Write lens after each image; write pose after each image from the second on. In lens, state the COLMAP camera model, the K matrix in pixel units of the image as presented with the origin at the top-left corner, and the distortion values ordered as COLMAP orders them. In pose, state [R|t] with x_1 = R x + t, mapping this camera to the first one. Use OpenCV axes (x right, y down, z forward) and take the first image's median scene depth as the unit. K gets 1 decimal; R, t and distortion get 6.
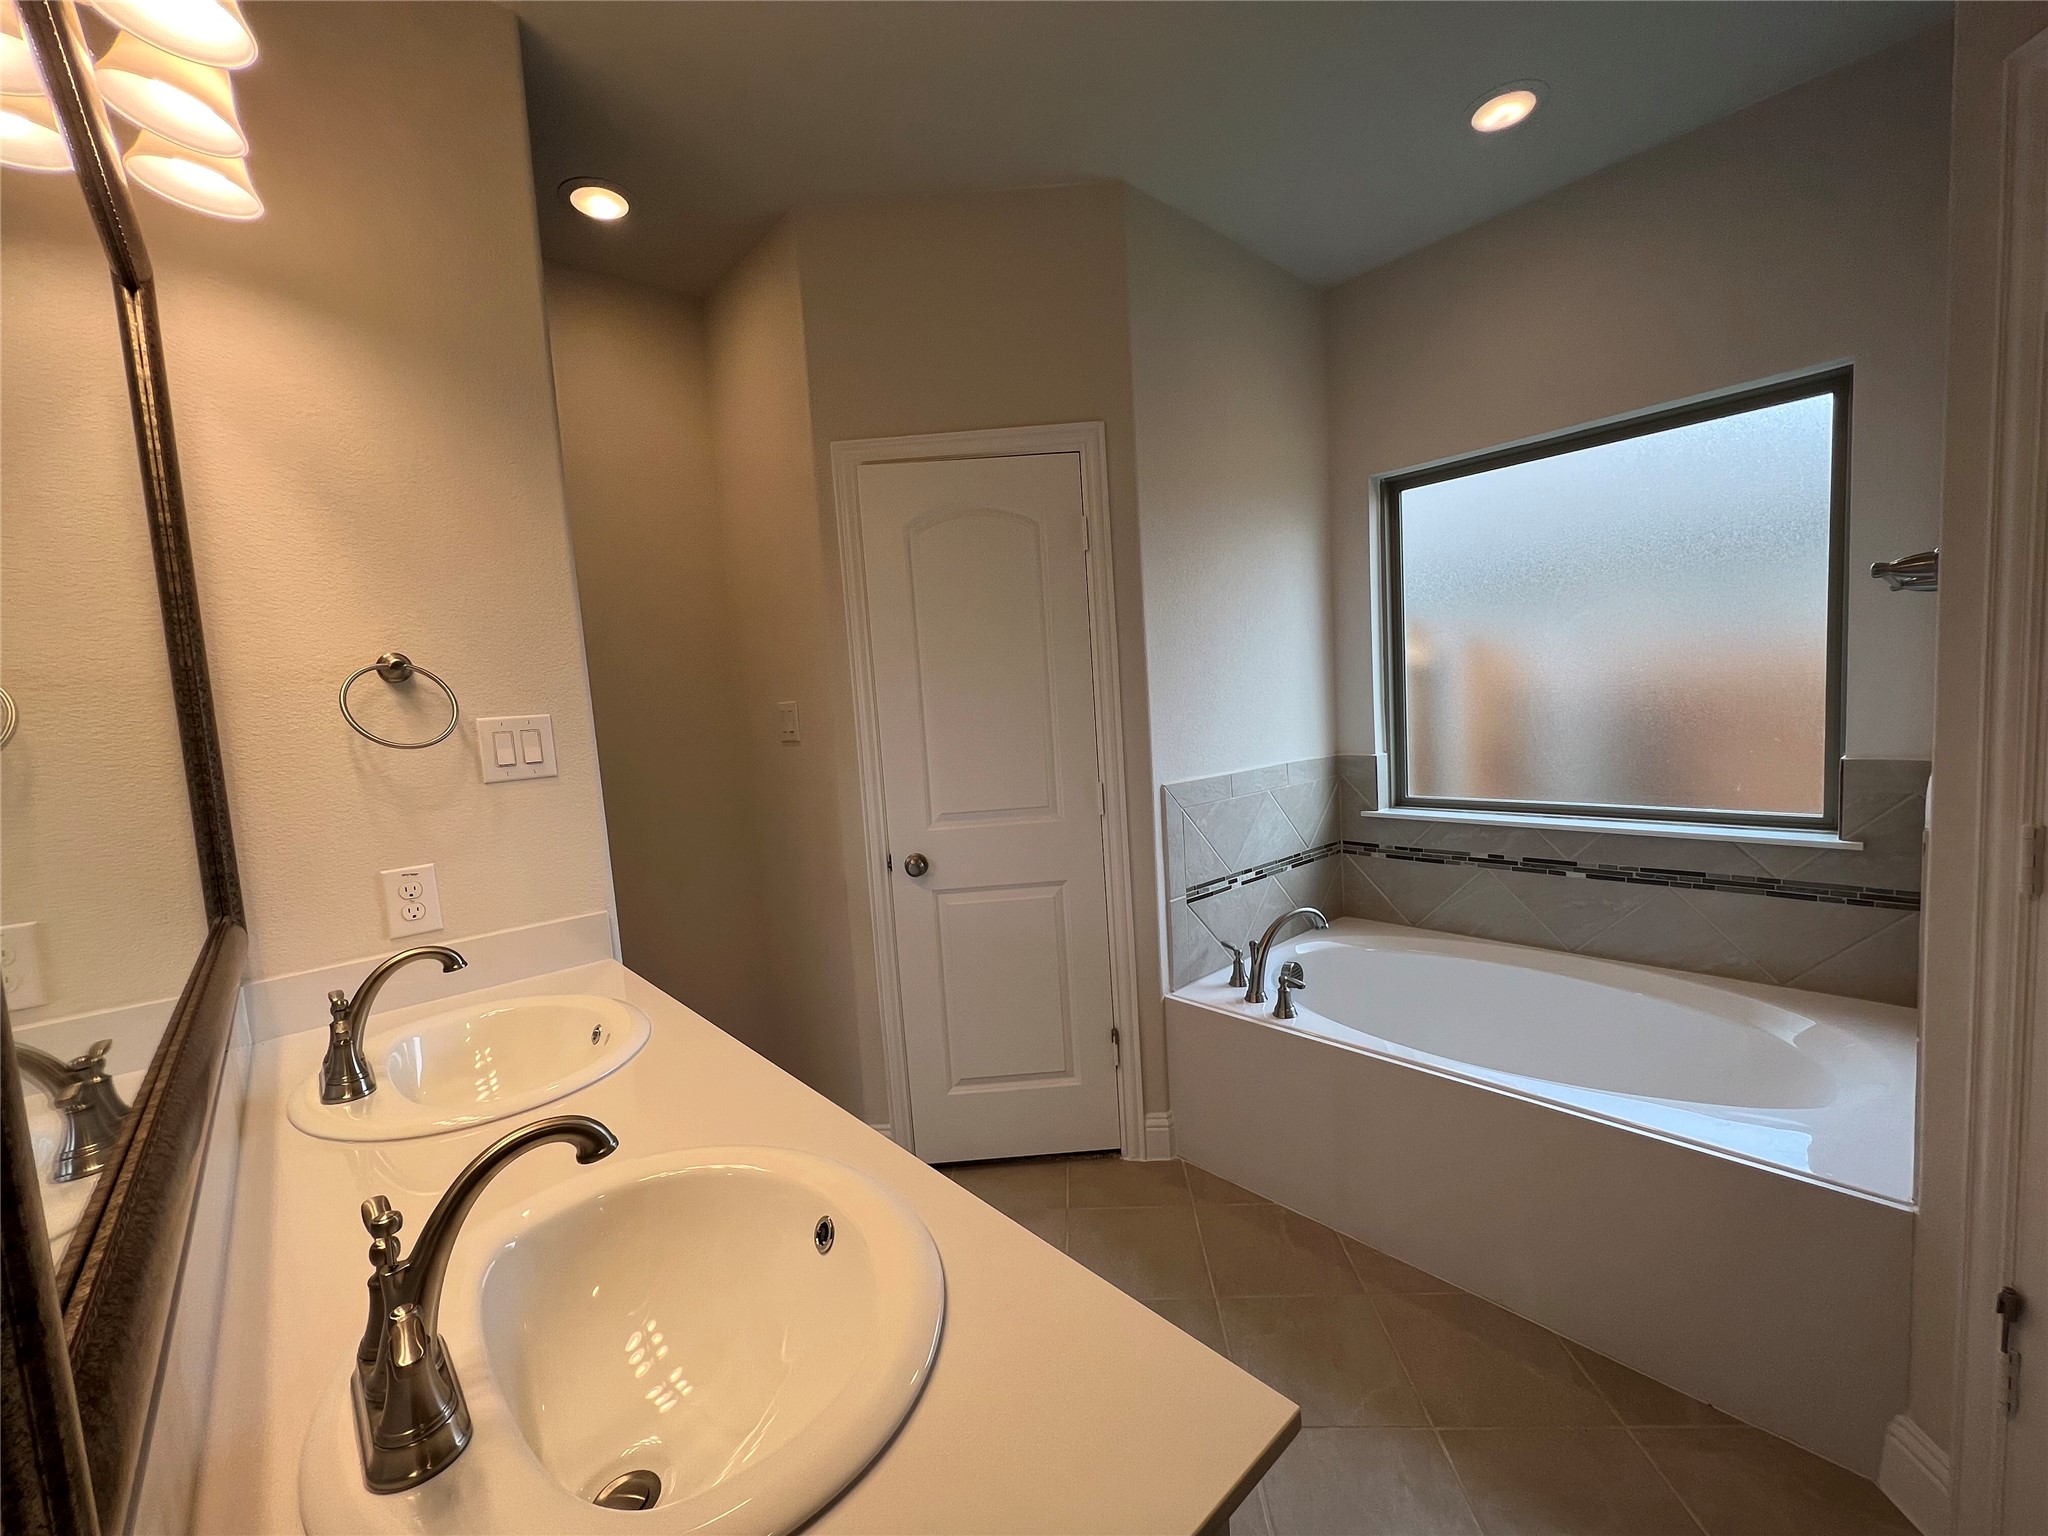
lens RADIAL K [[821.7, 0, 1025.4], [0, 821.7, 759.3], [0, 0, 1]] dist [-0.002174, 0.000677]
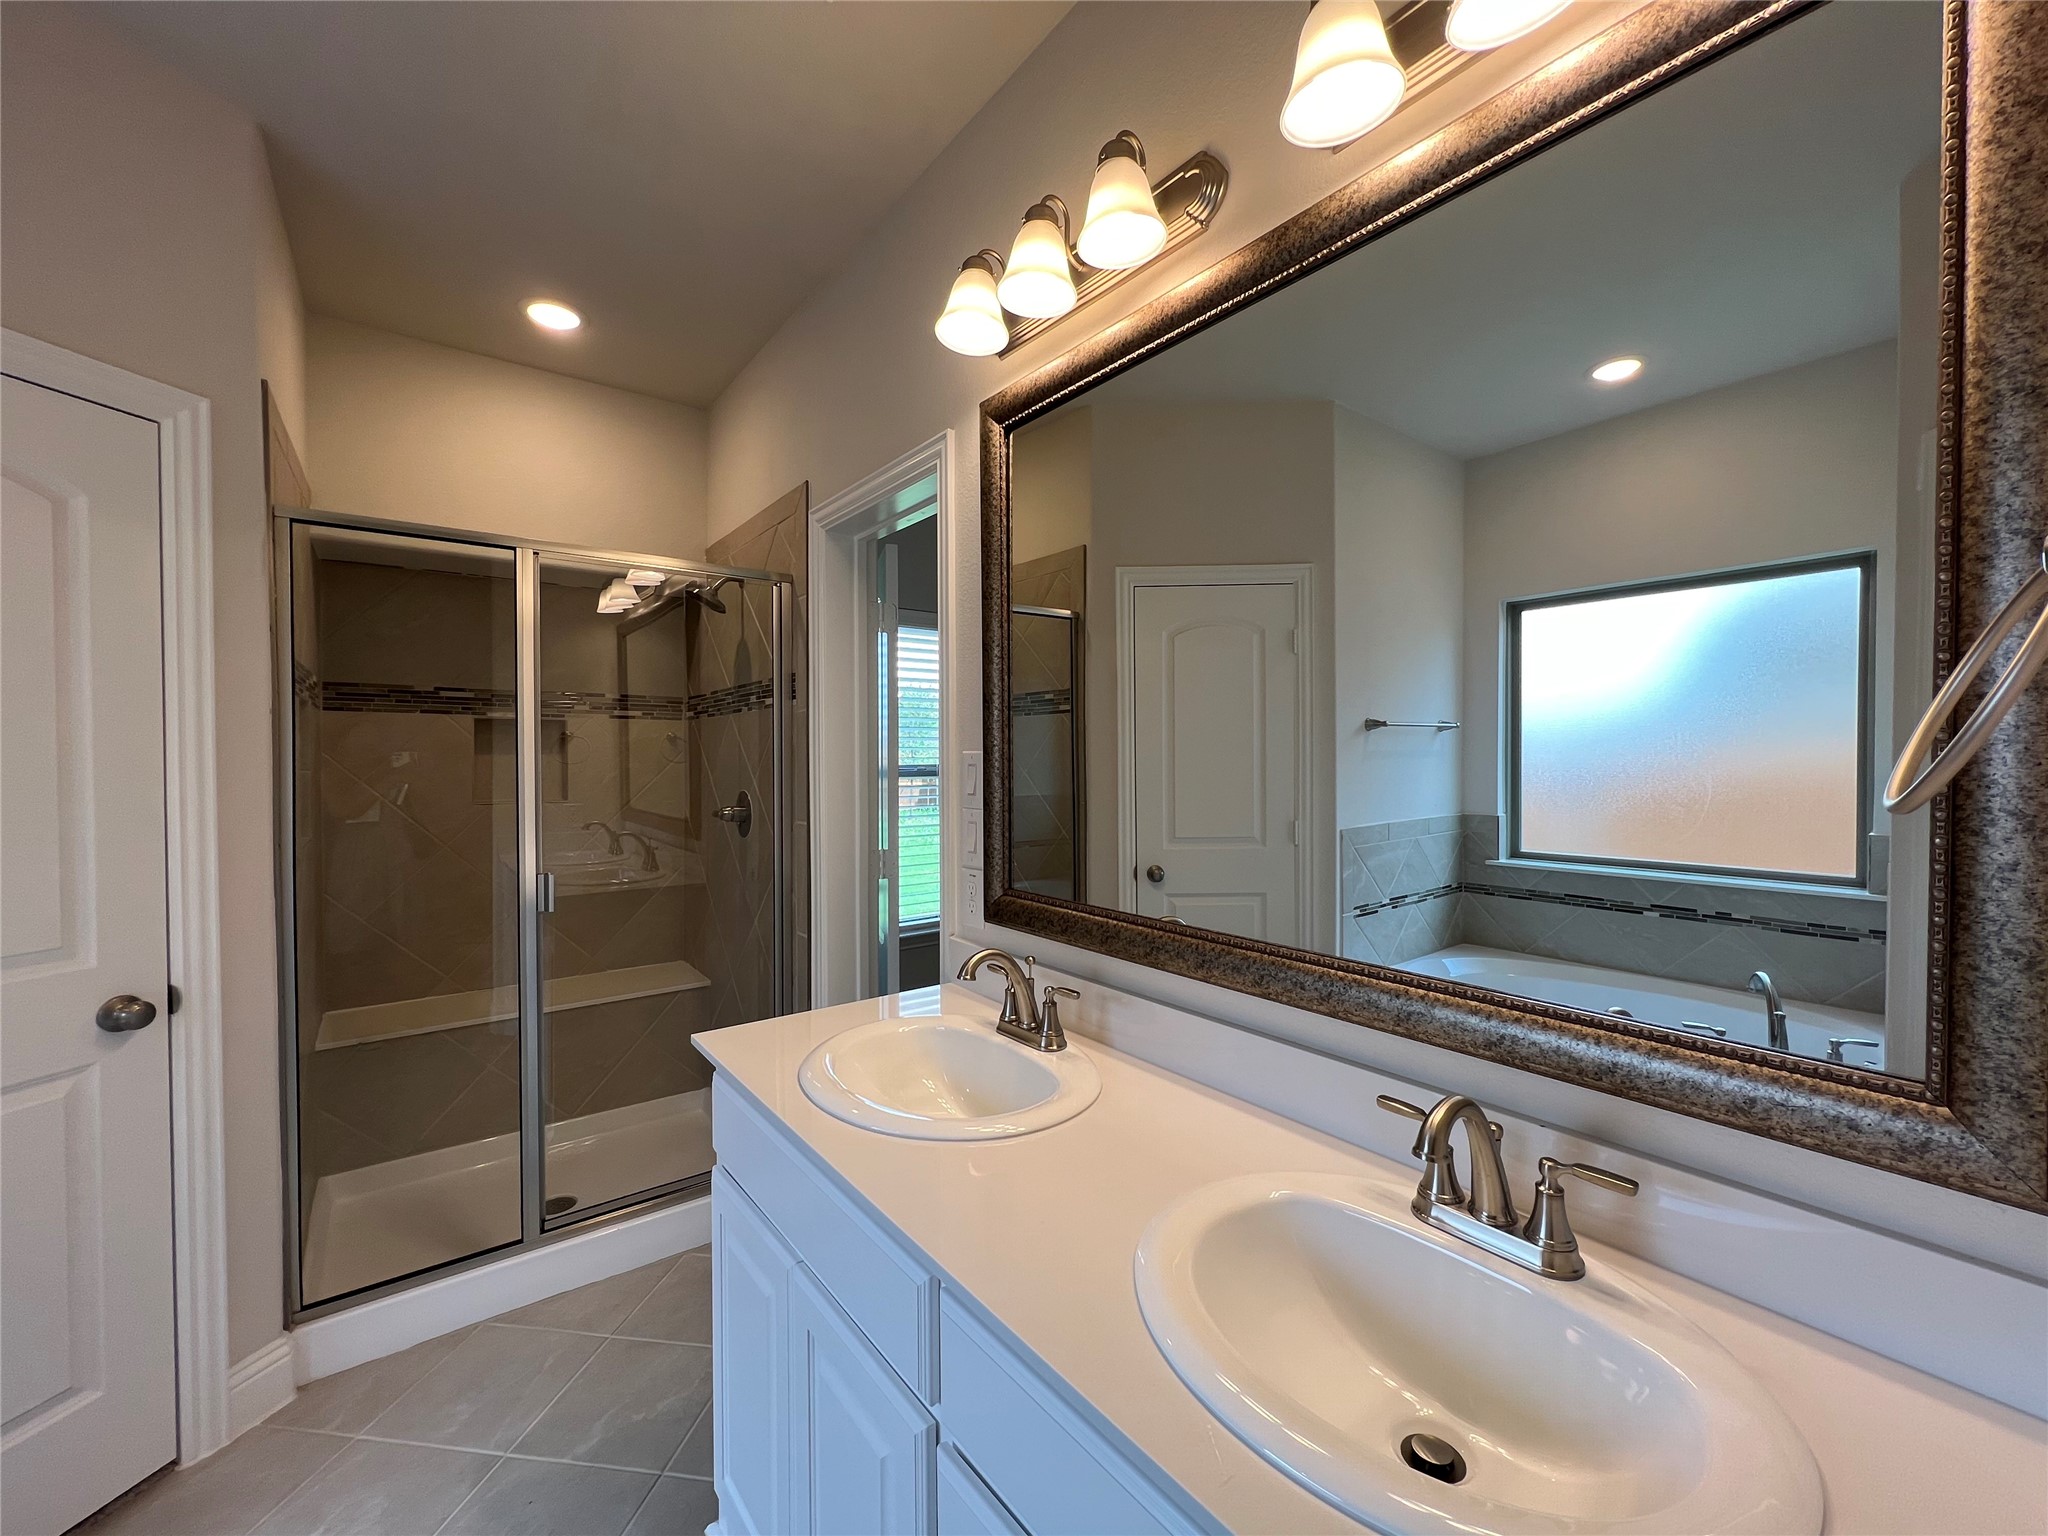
lens RADIAL K [[821.7, 0, 1032.6], [0, 821.7, 762.7], [0, 0, 1]] dist [-0.002174, 0.000677]
pose [[0.996851, 0.055376, -0.056762, -0.261503], [-0.058992, 0.996195, -0.064149, 0.043192], [0.052993, 0.067295, 0.996325, -0.362916]]
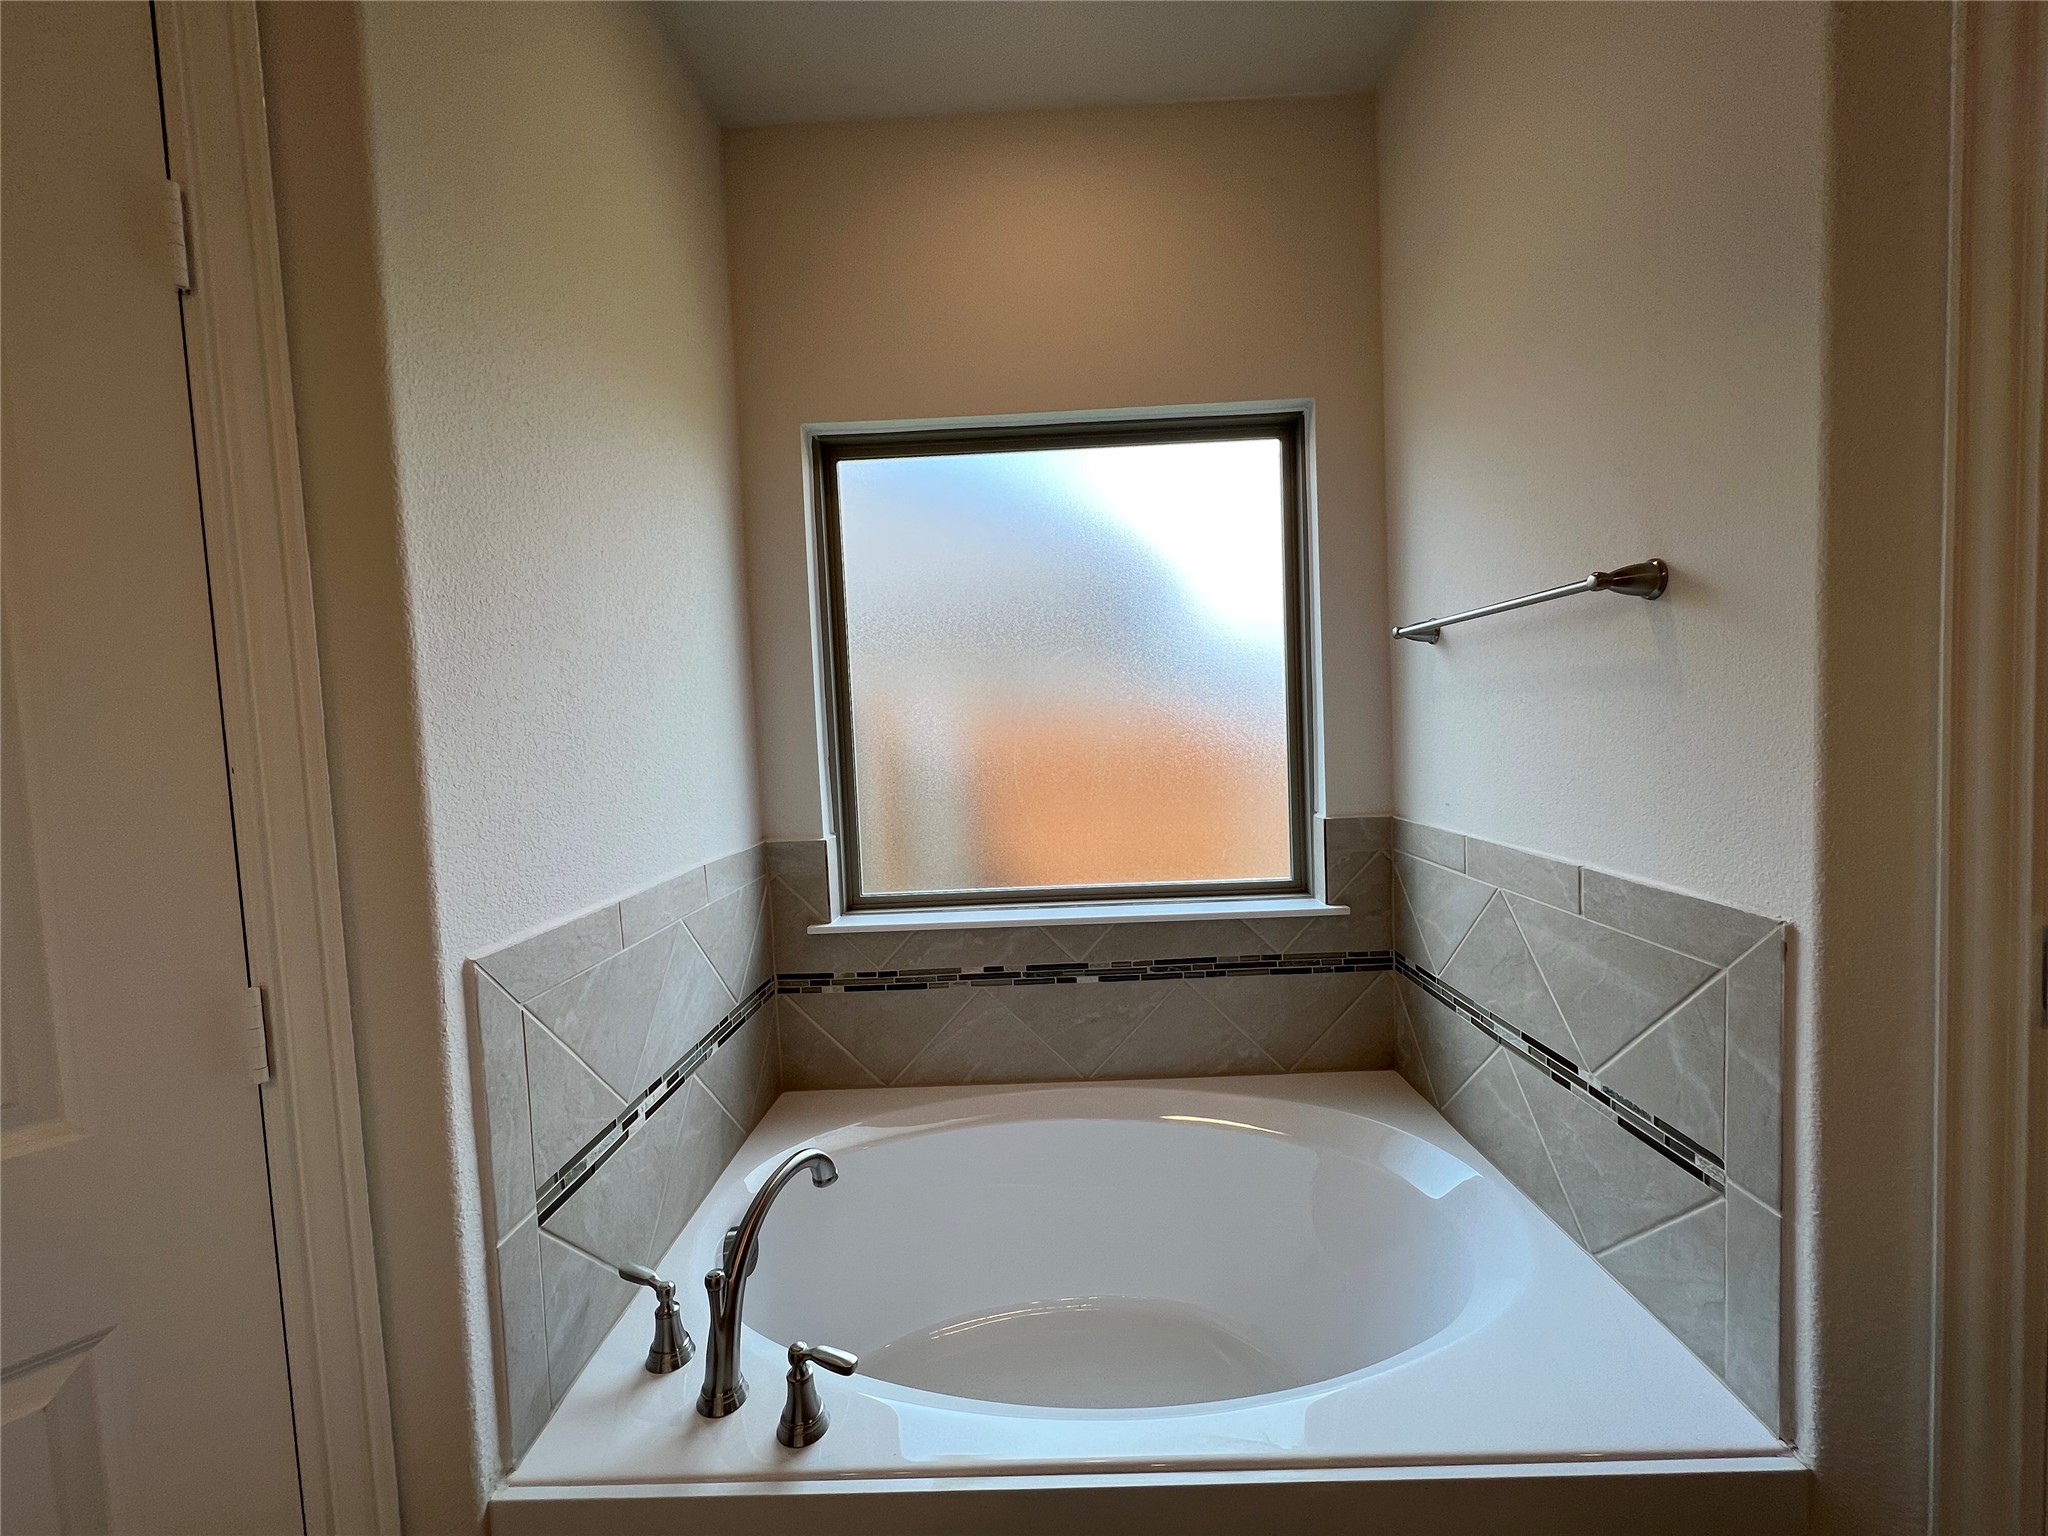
lens RADIAL K [[821.7, 0, 1019.0], [0, 821.7, 773.2], [0, 0, 1]] dist [-0.002174, 0.000677]
pose [[0.685470, -0.007752, 0.728060, 0.058130], [0.055006, 0.997637, -0.041165, -0.027031], [-0.726021, 0.068265, 0.684276, 0.501216]]
